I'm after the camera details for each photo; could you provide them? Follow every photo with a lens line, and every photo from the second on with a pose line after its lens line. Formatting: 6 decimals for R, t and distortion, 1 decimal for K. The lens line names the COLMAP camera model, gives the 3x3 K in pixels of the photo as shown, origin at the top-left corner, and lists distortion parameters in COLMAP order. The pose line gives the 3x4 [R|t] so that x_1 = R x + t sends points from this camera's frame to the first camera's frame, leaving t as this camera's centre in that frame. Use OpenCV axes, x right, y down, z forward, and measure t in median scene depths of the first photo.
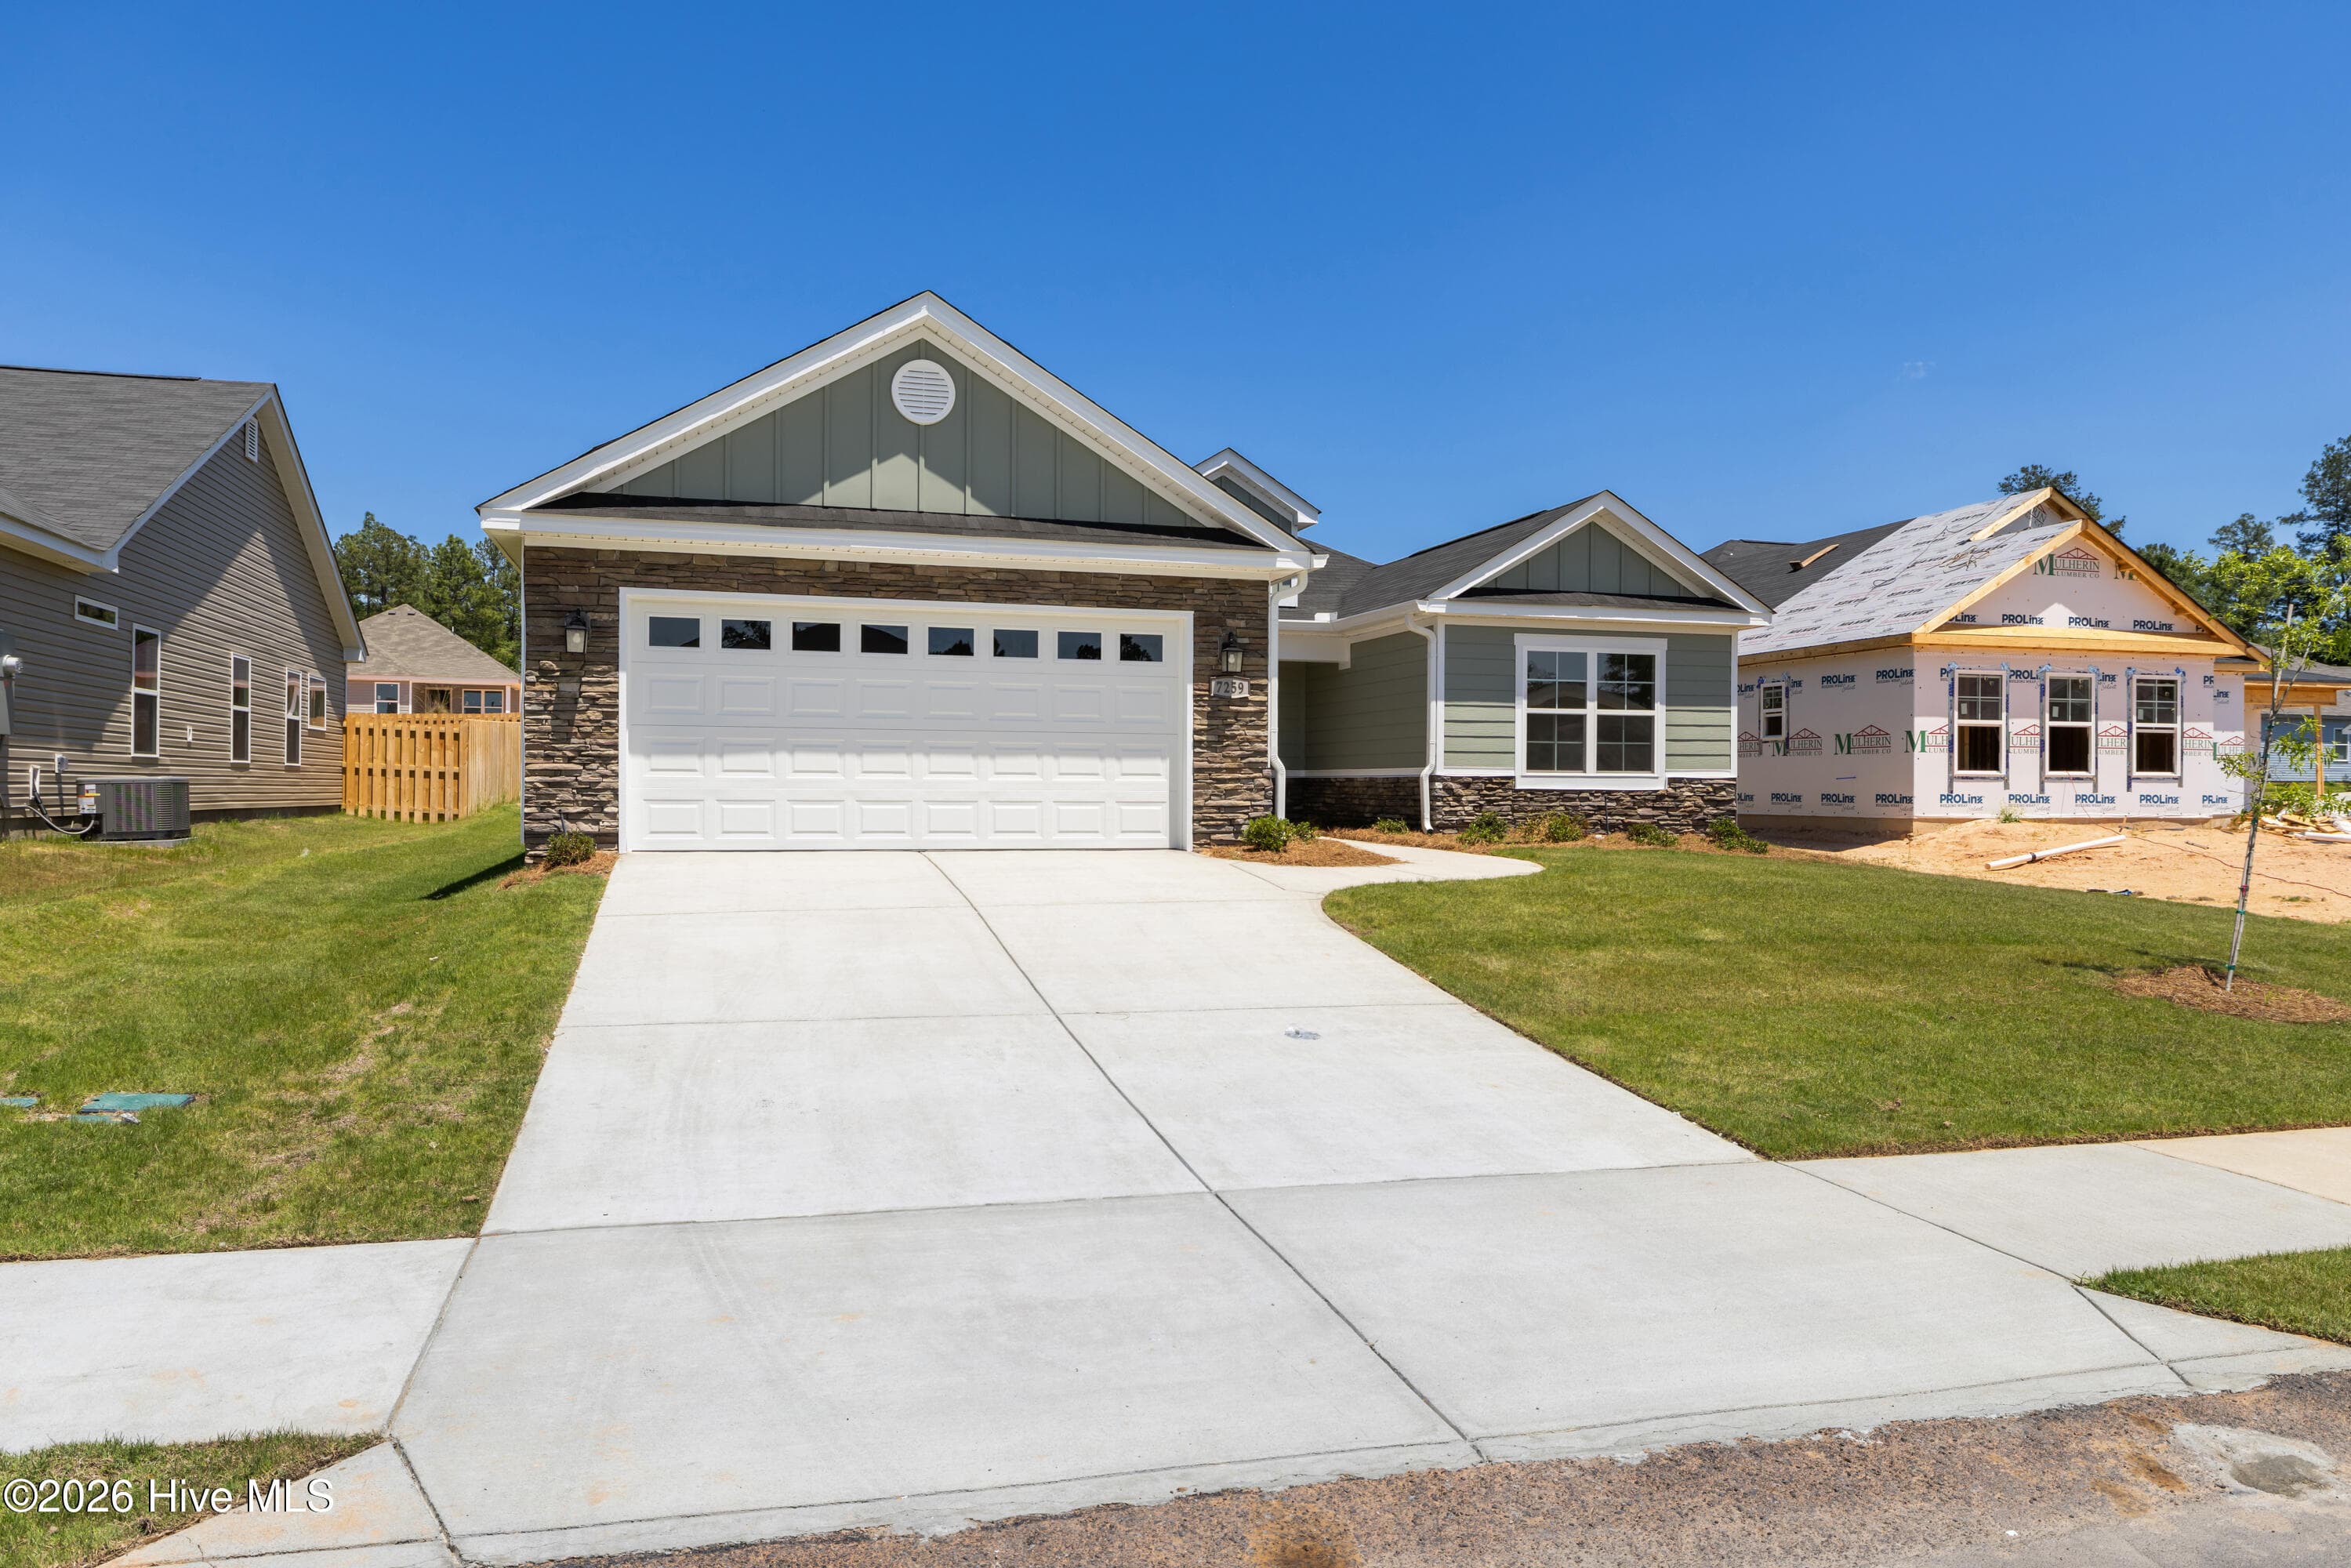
lens RADIAL K [[1514.7, 0, 1119.9], [0, 1514.7, 786.1], [0, 0, 1]] dist [-0.000269, -0.001806]
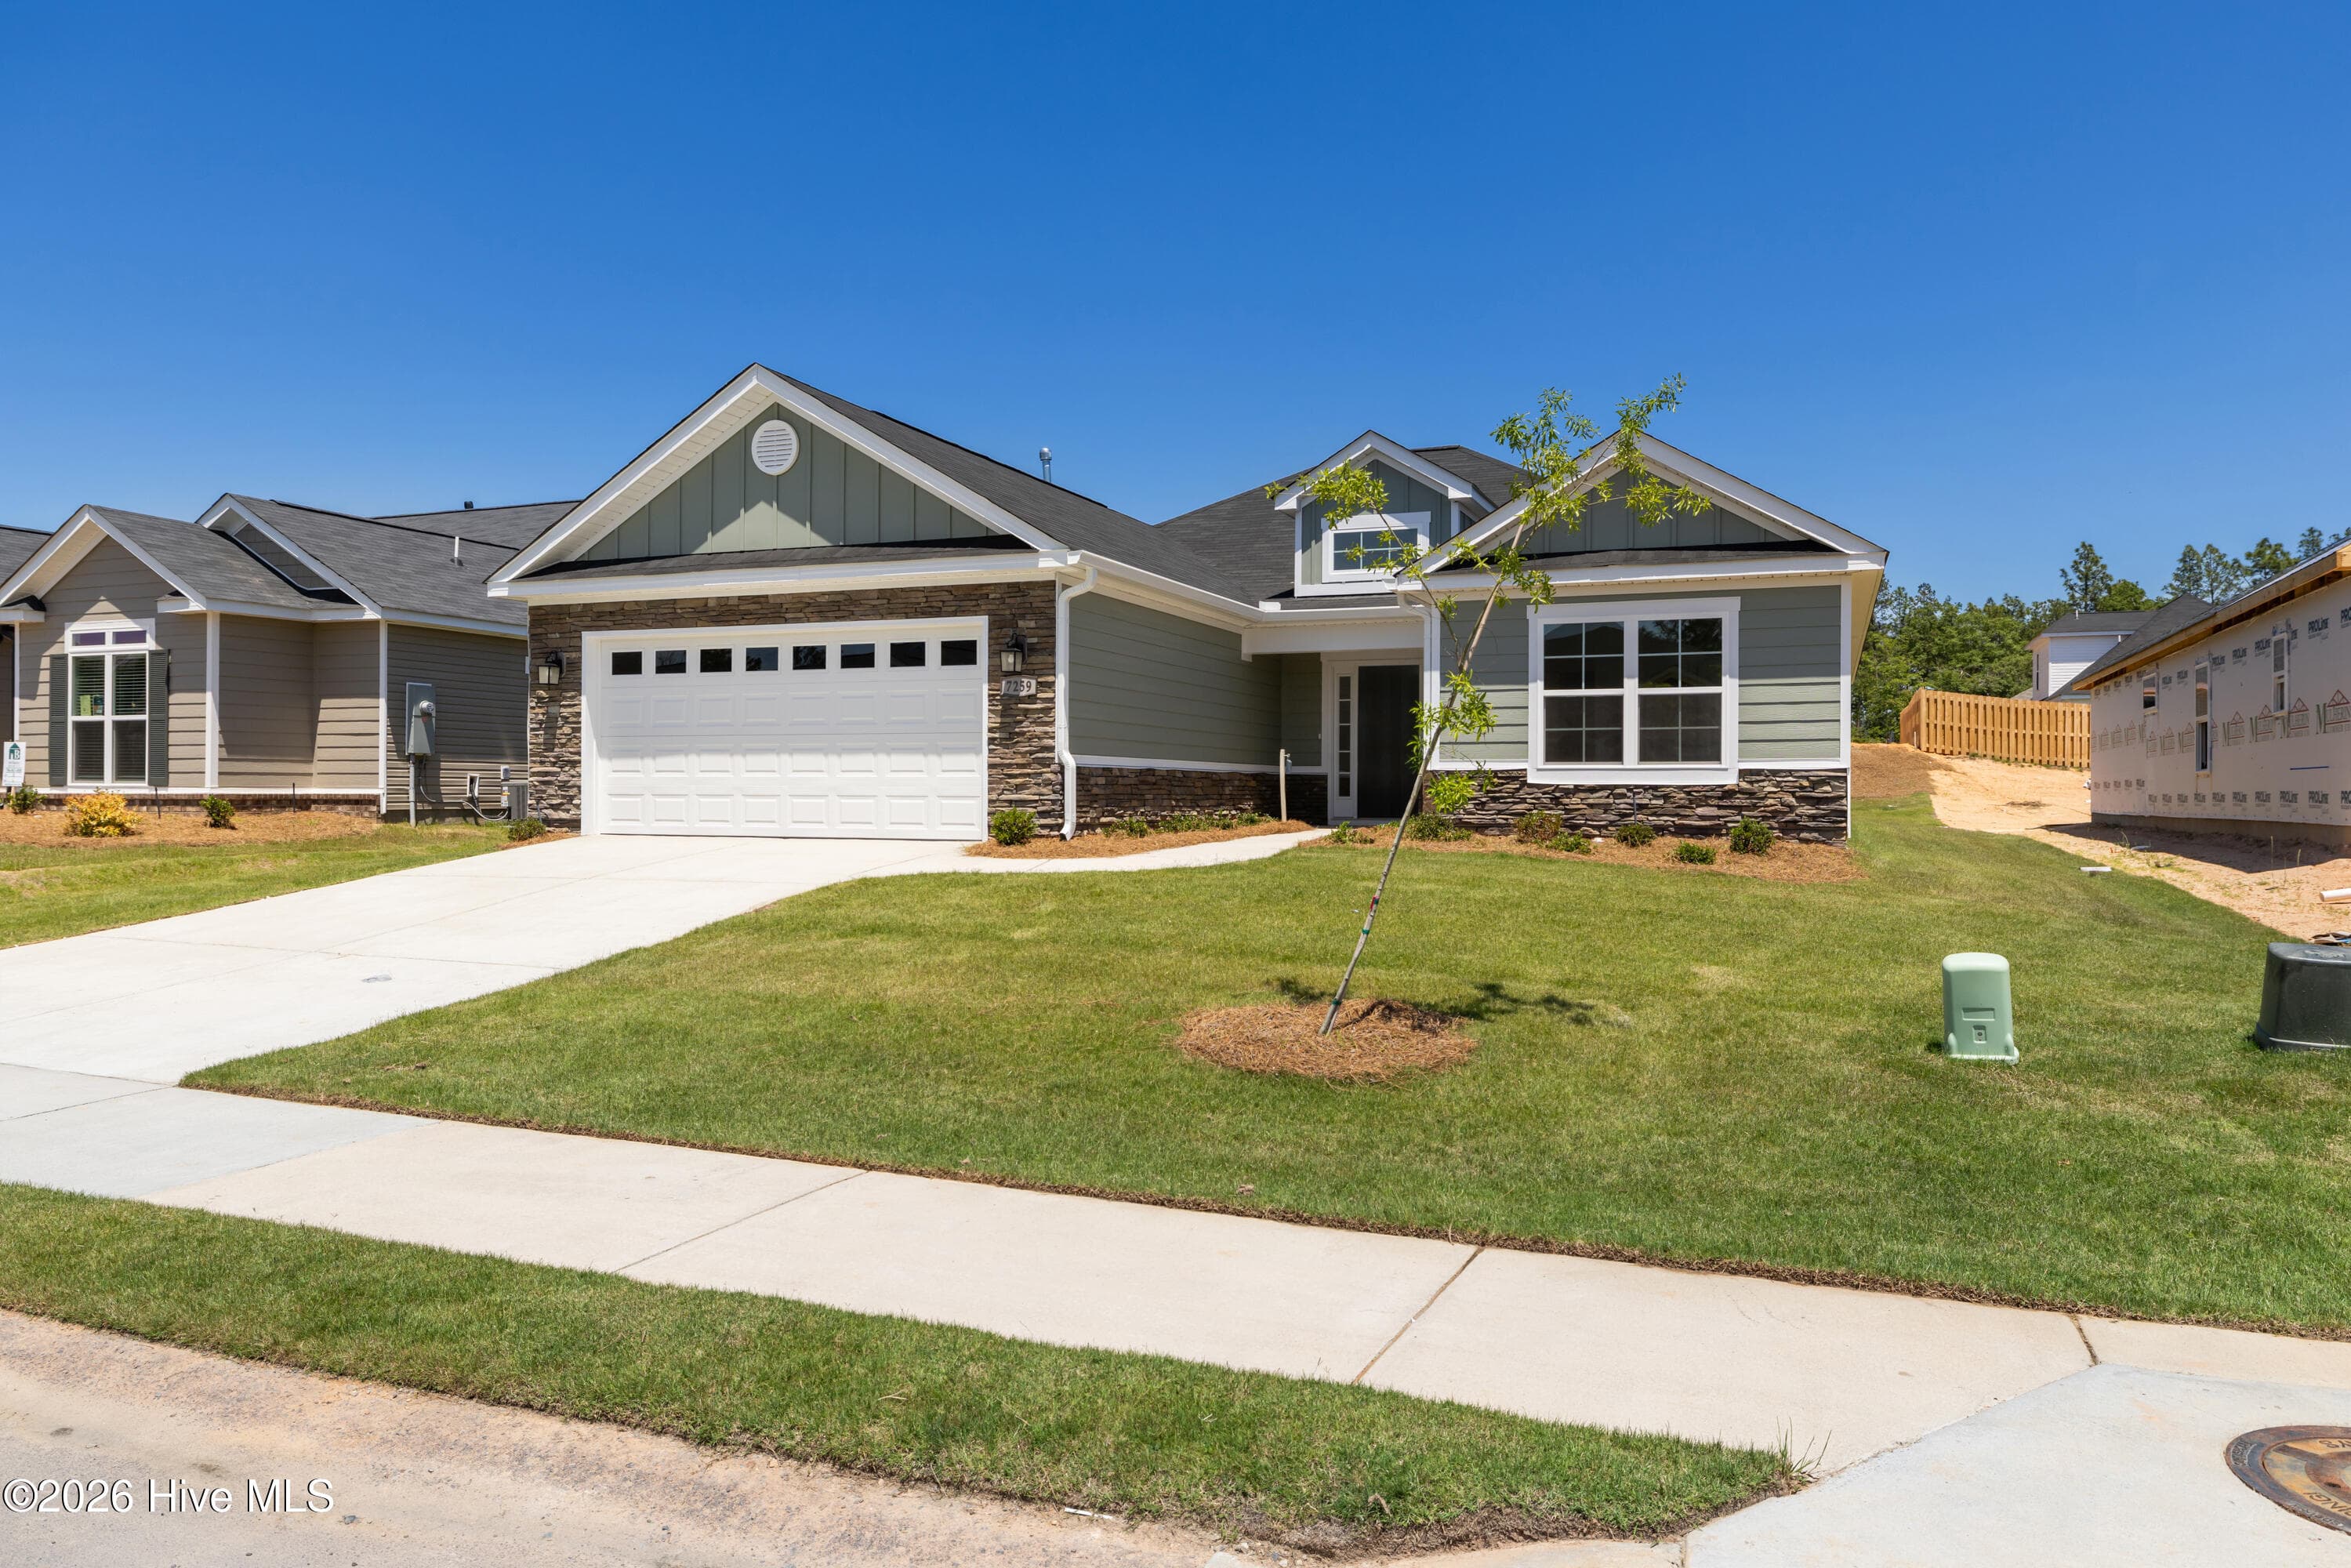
lens RADIAL K [[1524.4, 0, 1188.5], [0, 1524.4, 779.8], [0, 0, 1]] dist [-0.002370, -0.000560]
pose [[0.805002, -0.008255, -0.593215, 0.780832], [0.002048, 0.999936, -0.011135, 0.010923], [0.593269, 0.007748, 0.804967, 0.226751]]
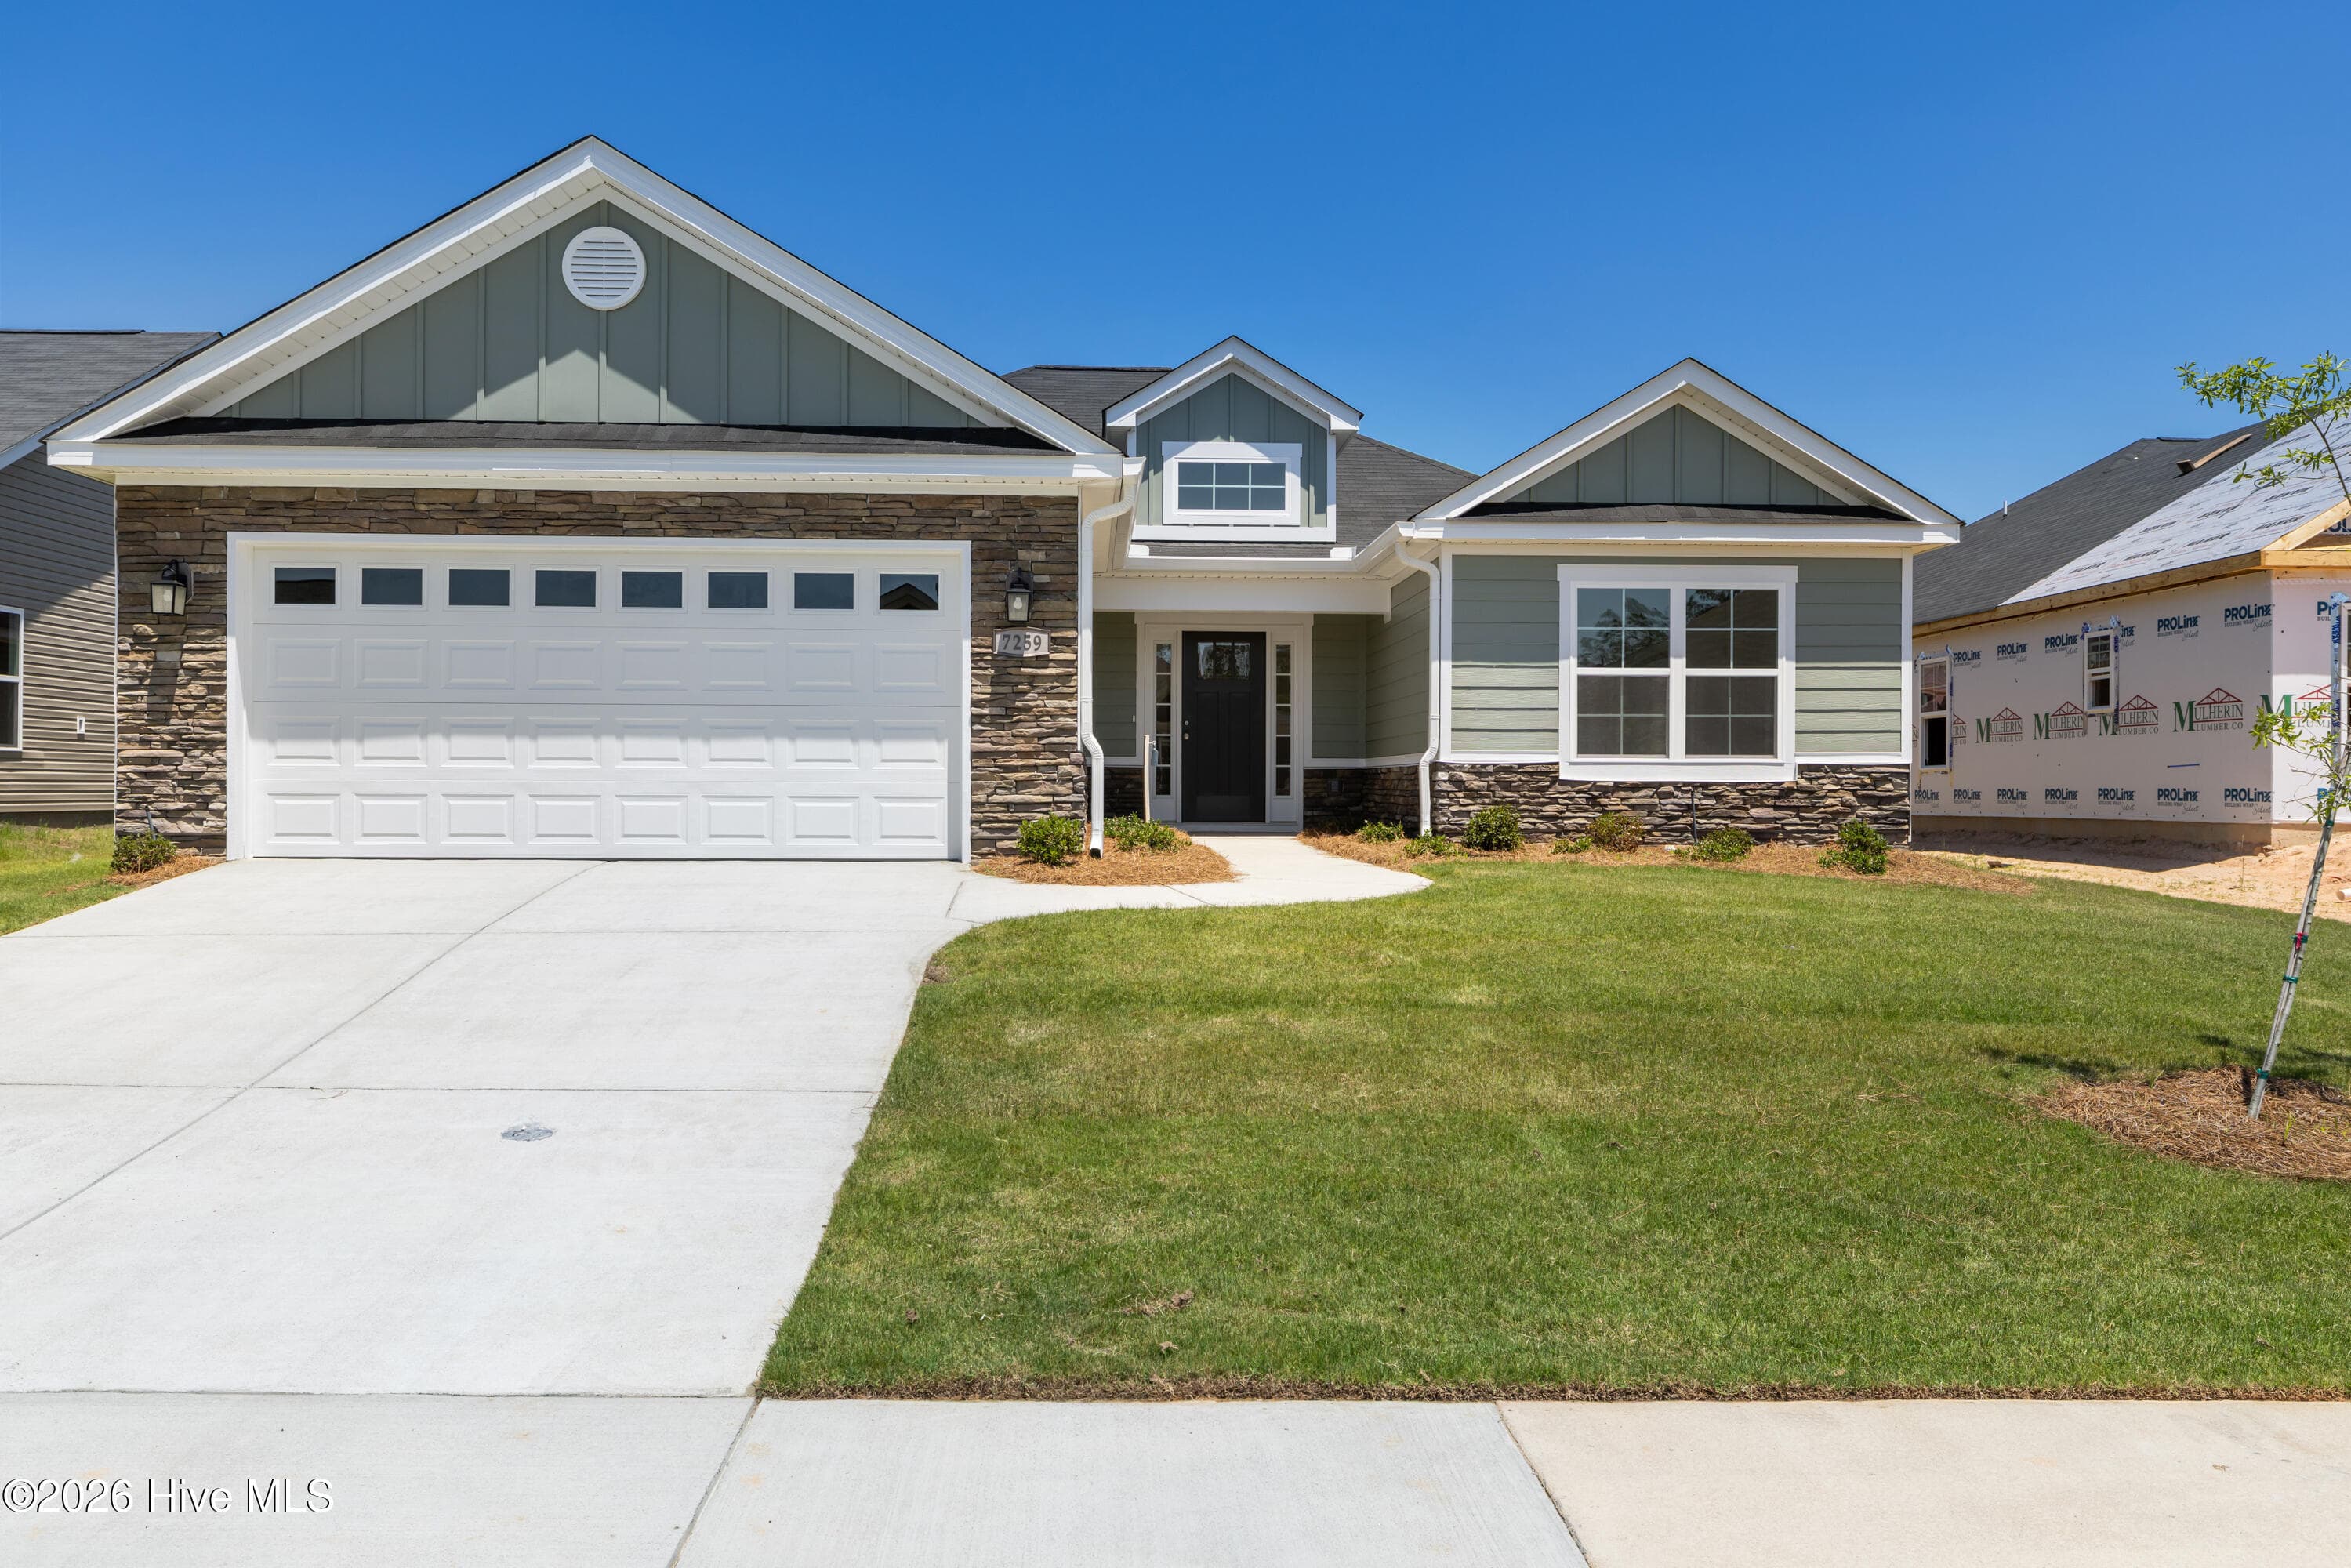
lens RADIAL K [[1783.4, 0, 1130.7], [0, 1783.4, 787.3], [0, 0, 1]] dist [0.002111, -0.016243]
pose [[0.973684, -0.002443, -0.227890, 0.320965], [0.002318, 0.999997, -0.000818, 0.006555], [0.227891, 0.000268, 0.973687, 0.162481]]
